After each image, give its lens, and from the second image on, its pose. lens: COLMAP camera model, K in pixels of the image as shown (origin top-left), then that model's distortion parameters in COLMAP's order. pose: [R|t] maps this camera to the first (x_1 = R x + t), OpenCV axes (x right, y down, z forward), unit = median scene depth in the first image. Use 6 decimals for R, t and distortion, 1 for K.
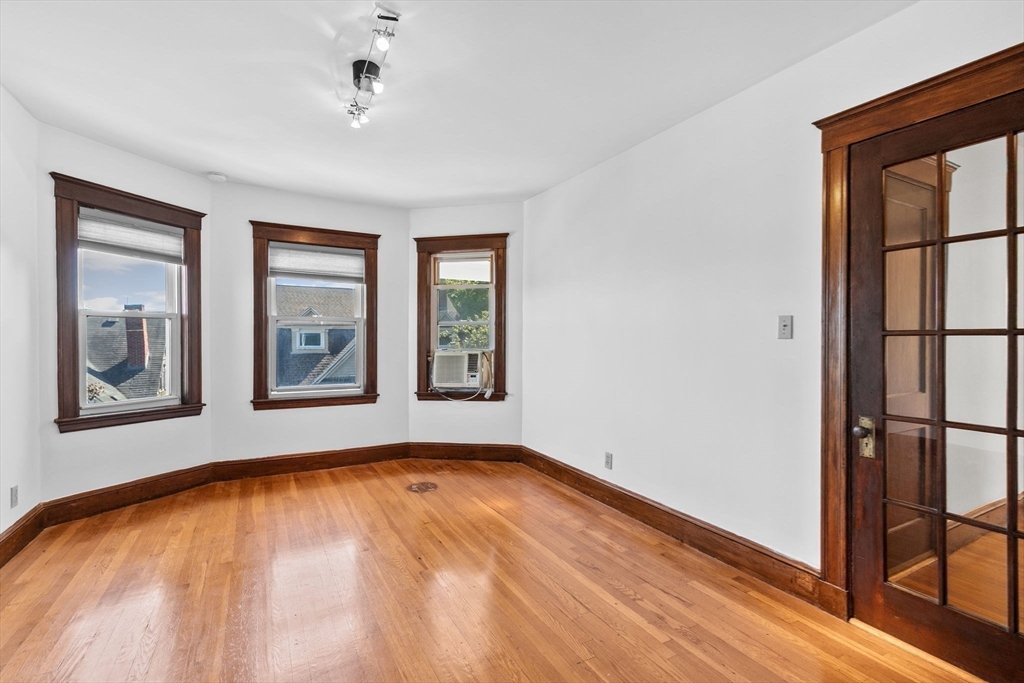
lens RADIAL K [[461.5, 0, 509.9], [0, 461.5, 338.9], [0, 0, 1]] dist [0.012523, -0.003011]
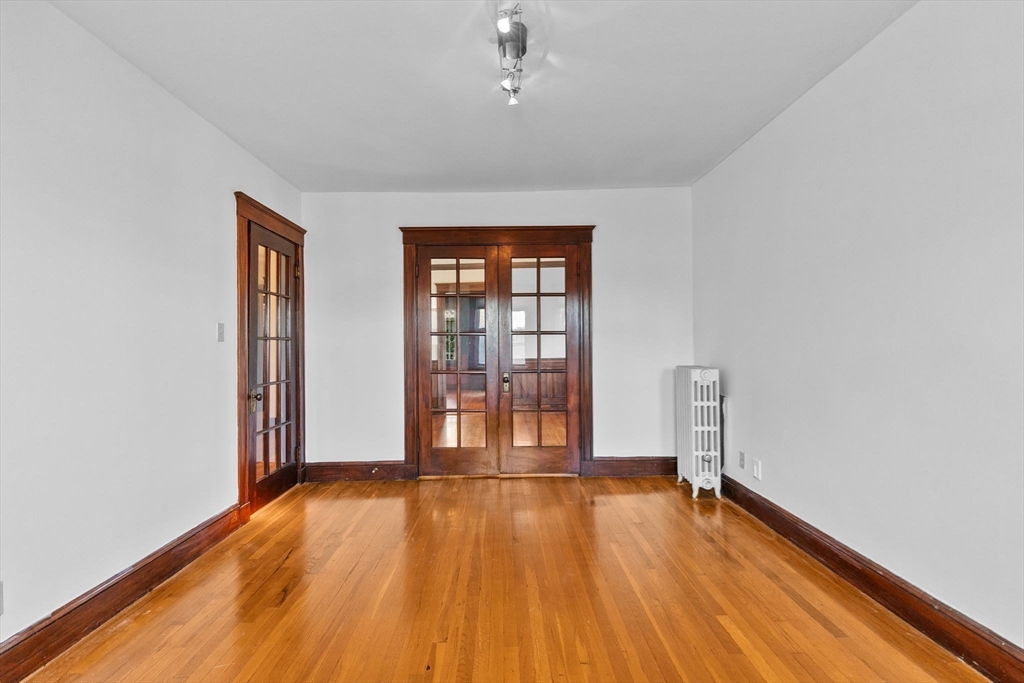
lens RADIAL K [[461.5, 0, 511.5], [0, 461.5, 339.9], [0, 0, 1]] dist [0.012523, -0.003011]
pose [[-0.886570, 0.007767, 0.462528, -0.694436], [0.006813, 0.999970, -0.003733, 0.006161], [-0.462543, -0.000158, -0.886597, 1.737140]]
